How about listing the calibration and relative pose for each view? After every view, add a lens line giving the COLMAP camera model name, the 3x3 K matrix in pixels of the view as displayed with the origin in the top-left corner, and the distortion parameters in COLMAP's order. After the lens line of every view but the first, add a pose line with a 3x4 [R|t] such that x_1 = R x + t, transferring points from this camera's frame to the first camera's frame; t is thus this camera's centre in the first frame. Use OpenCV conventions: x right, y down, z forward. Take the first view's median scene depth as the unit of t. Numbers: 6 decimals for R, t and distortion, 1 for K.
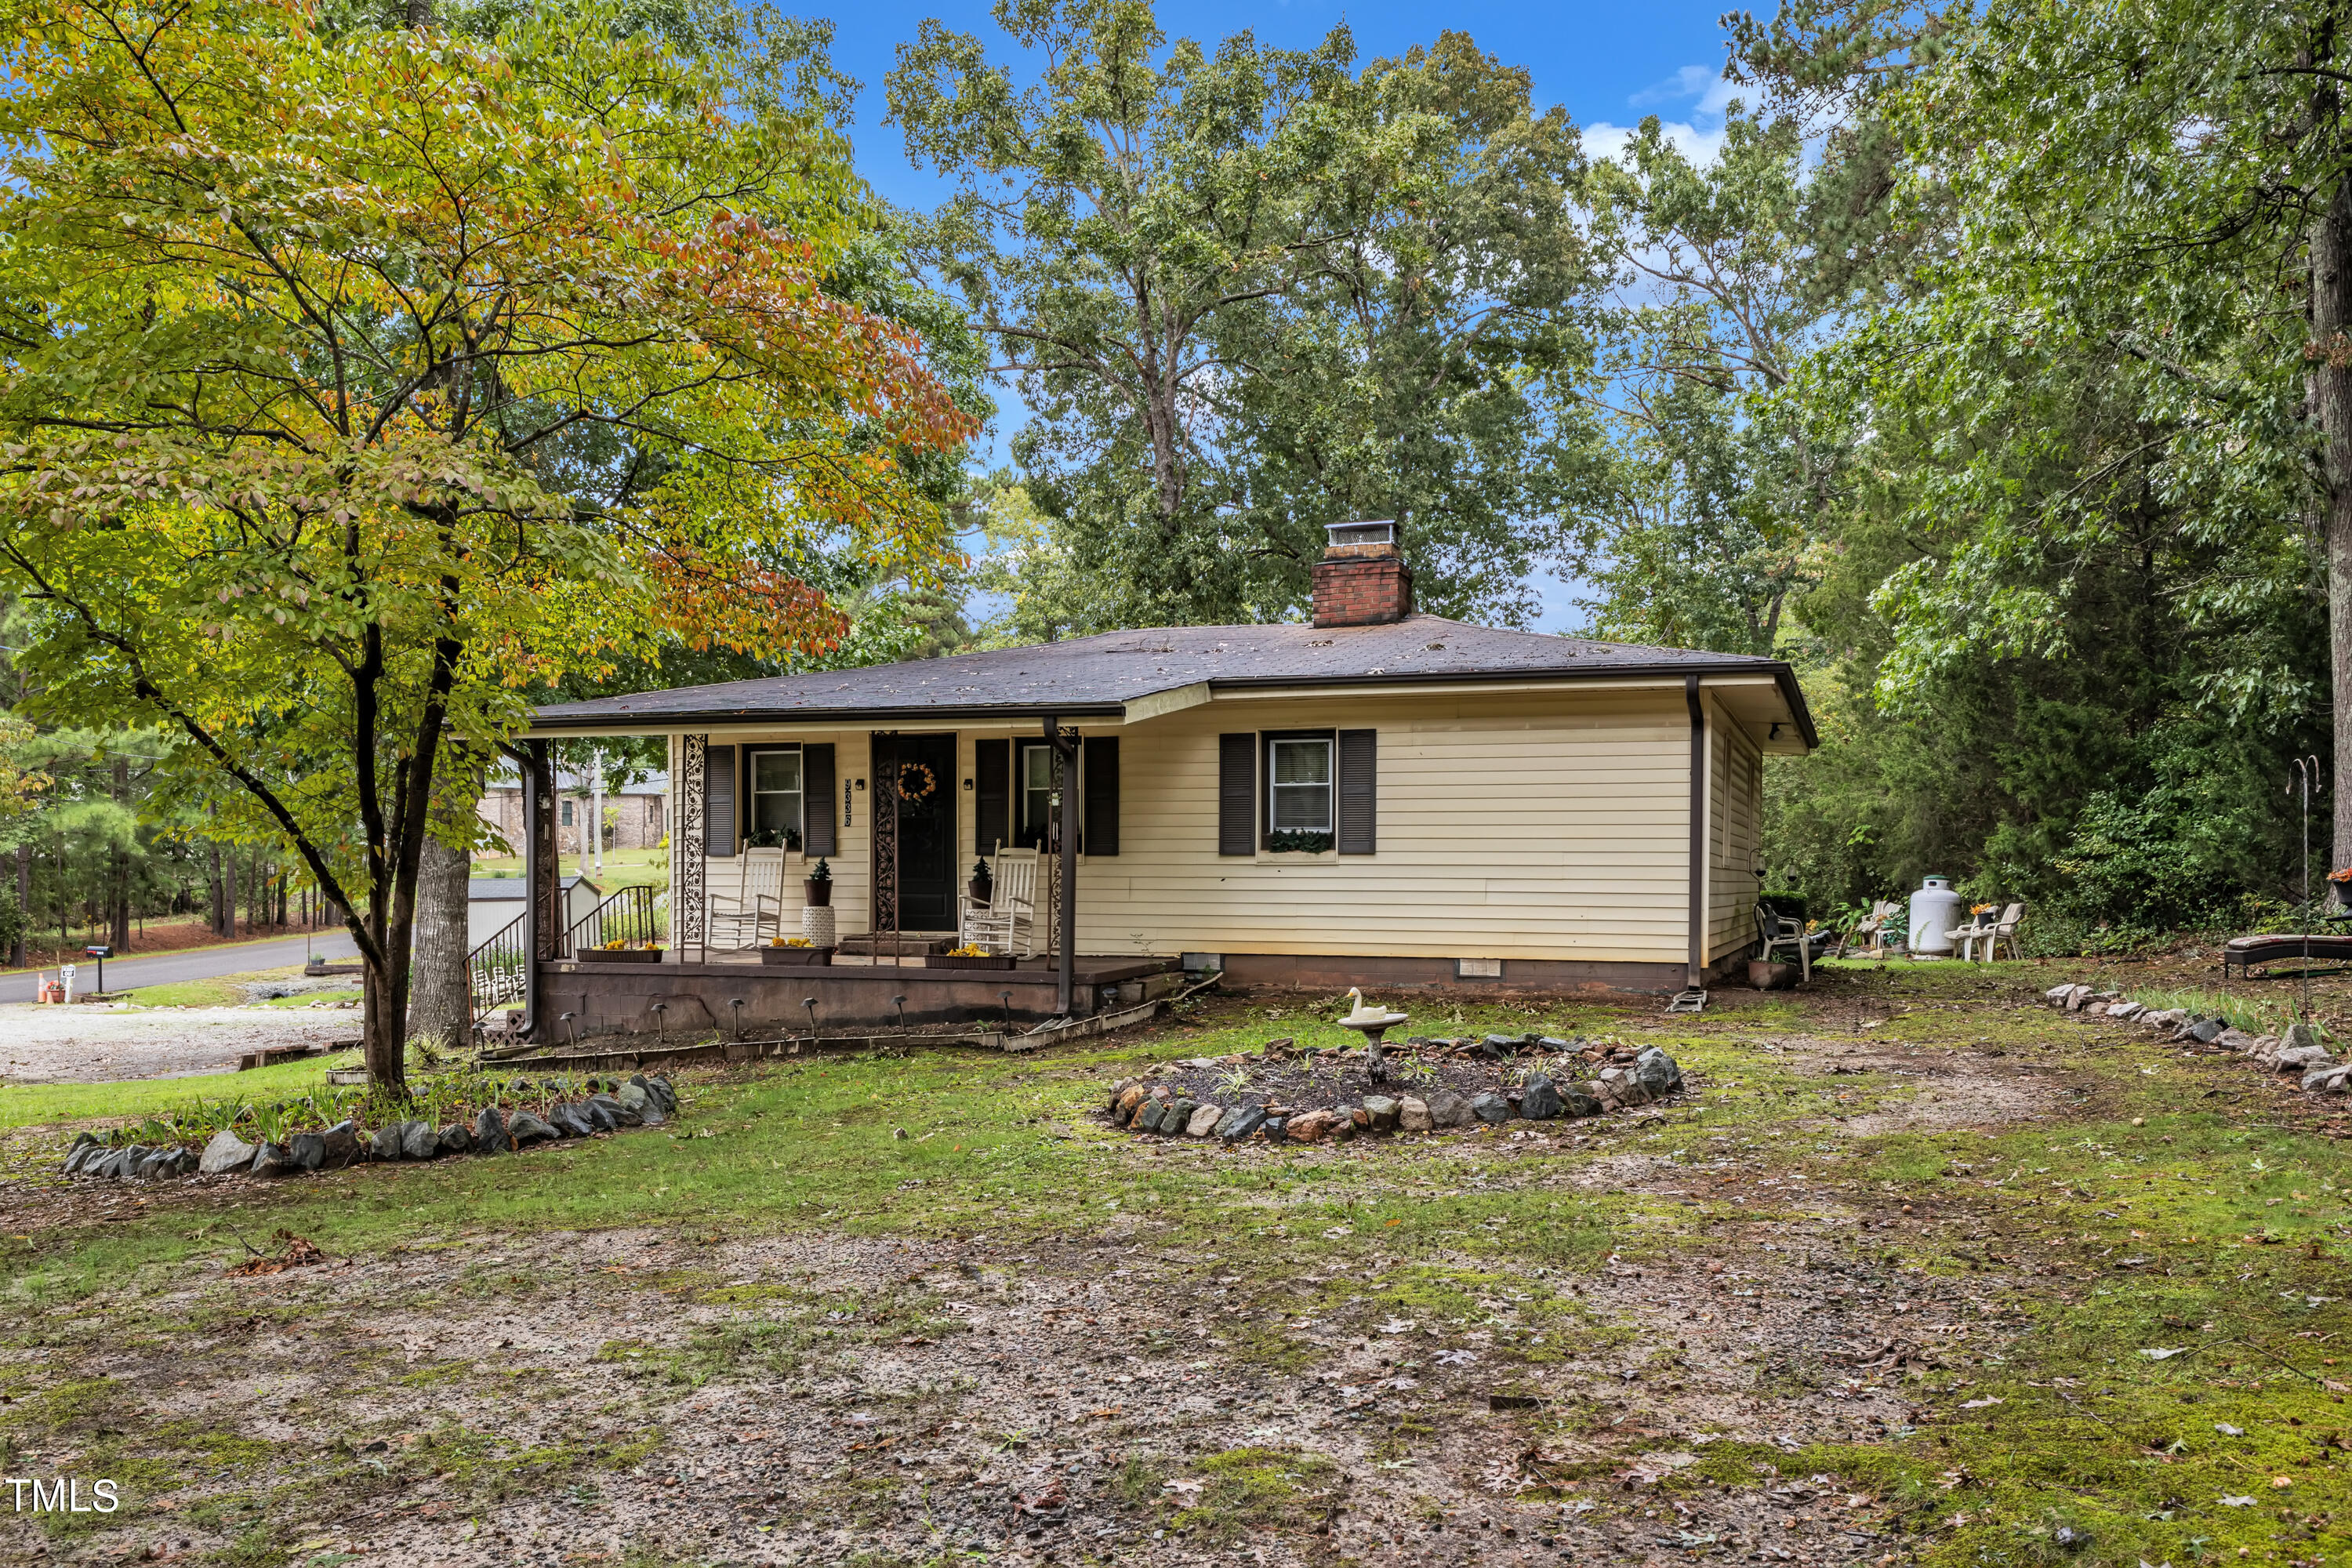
lens RADIAL K [[2030.7, 0, 1099.5], [0, 2030.7, 1037.2], [0, 0, 1]] dist [0.026689, 0.002823]
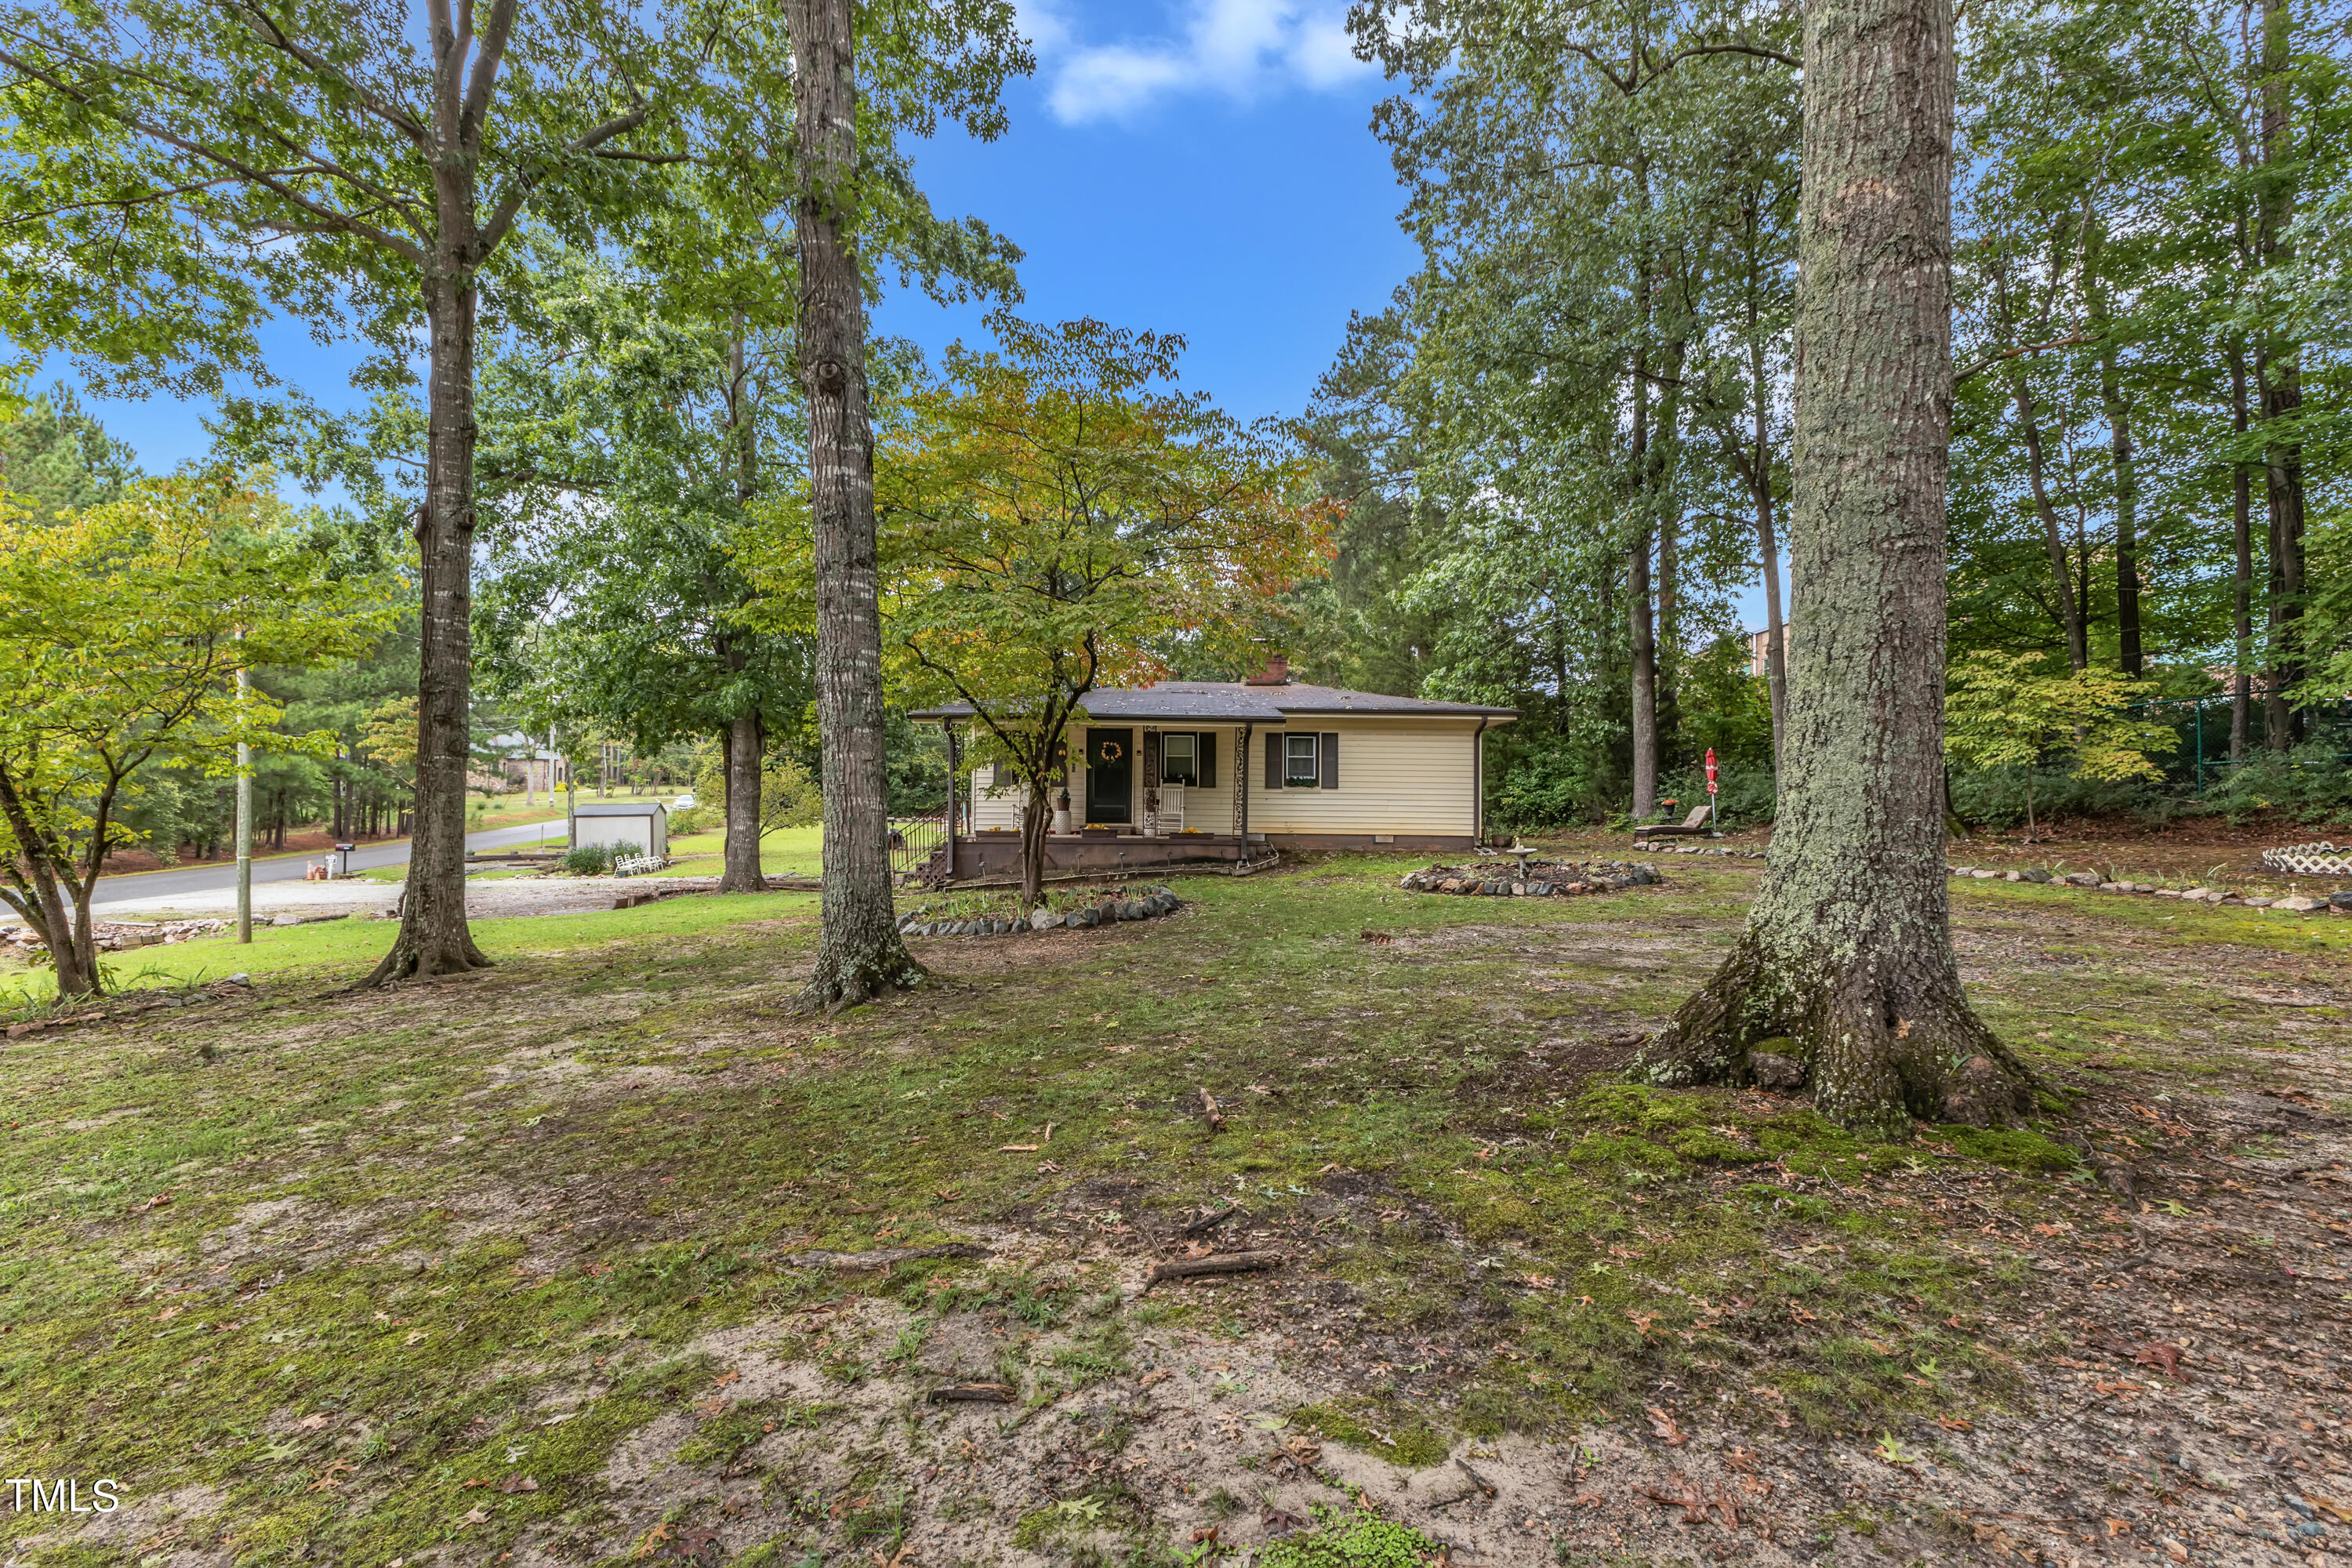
lens RADIAL K [[1073.0, 0, 1175.8], [0, 1073.0, 815.6], [0, 0, 1]] dist [0.016841, -0.005748]
pose [[0.935208, 0.006613, 0.354037, -0.401856], [0.020960, 0.997039, -0.073992, 0.020788], [-0.353477, 0.076619, 0.932300, -0.030273]]
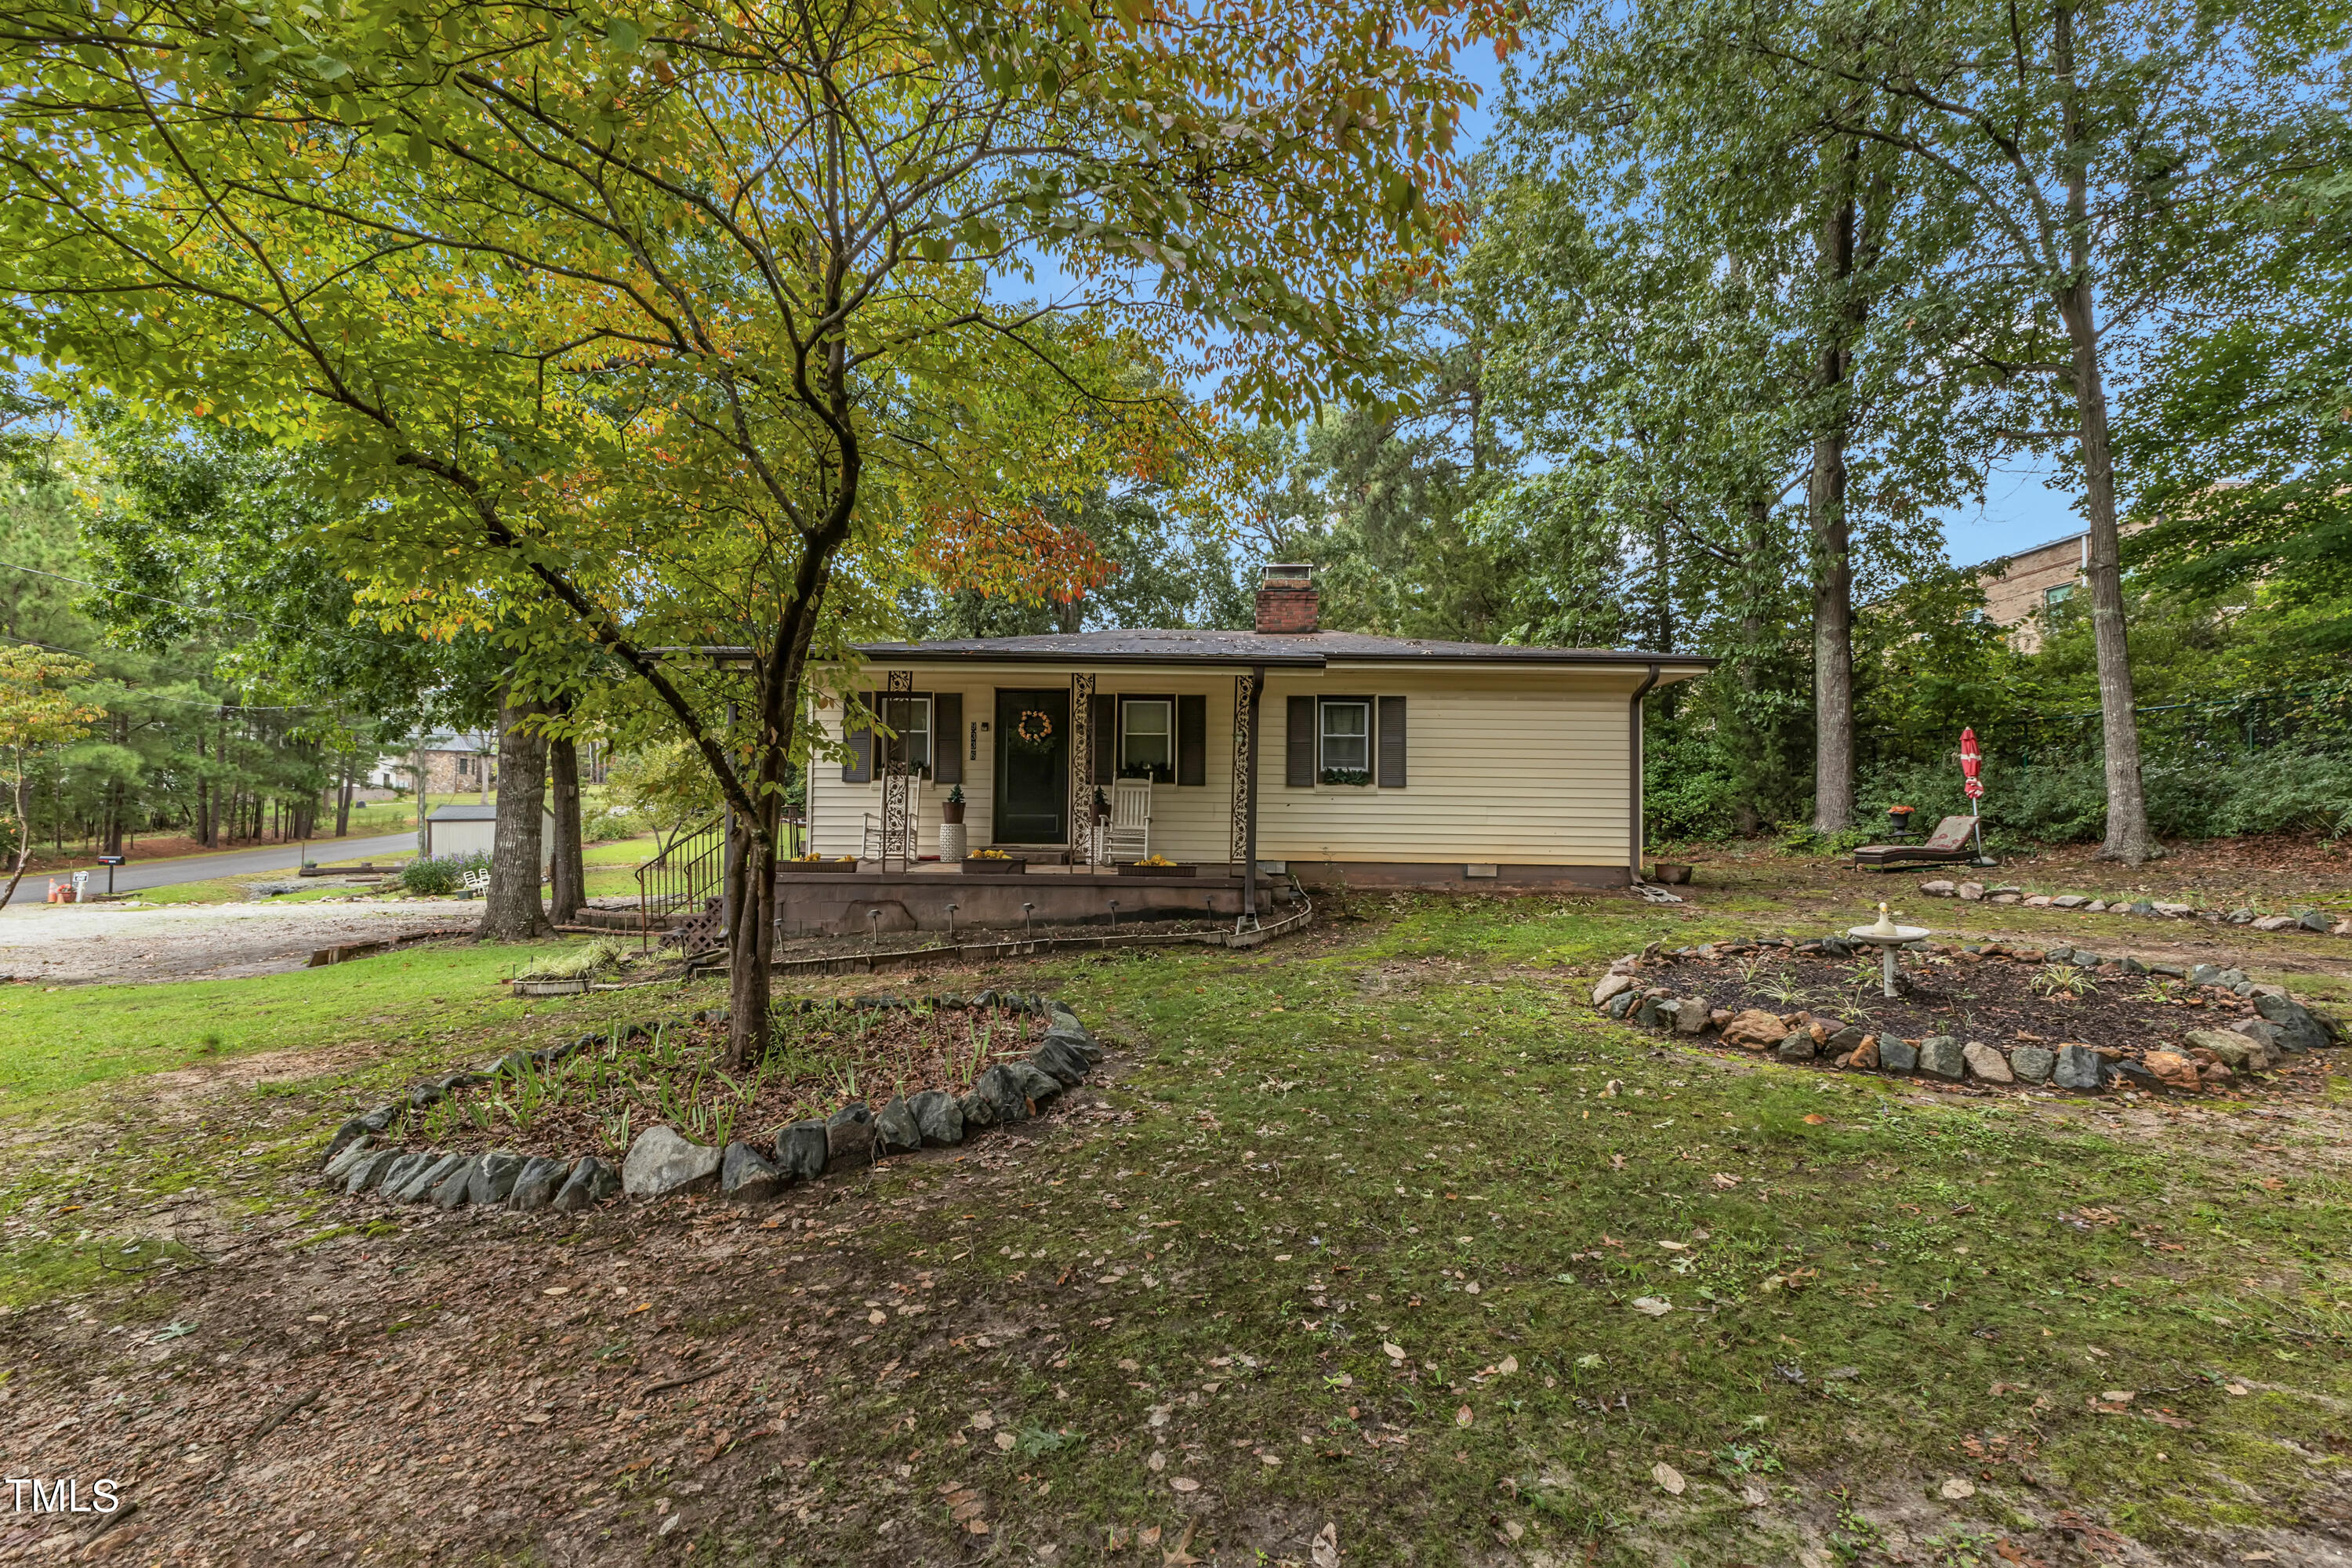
lens RADIAL K [[1073.0, 0, 1175.8], [0, 1073.0, 815.6], [0, 0, 1]] dist [0.016841, -0.005748]
pose [[0.939985, 0.008481, 0.341109, -0.228435], [0.017731, 0.997126, -0.073651, -0.018794], [-0.340754, 0.075279, 0.937134, 0.339924]]
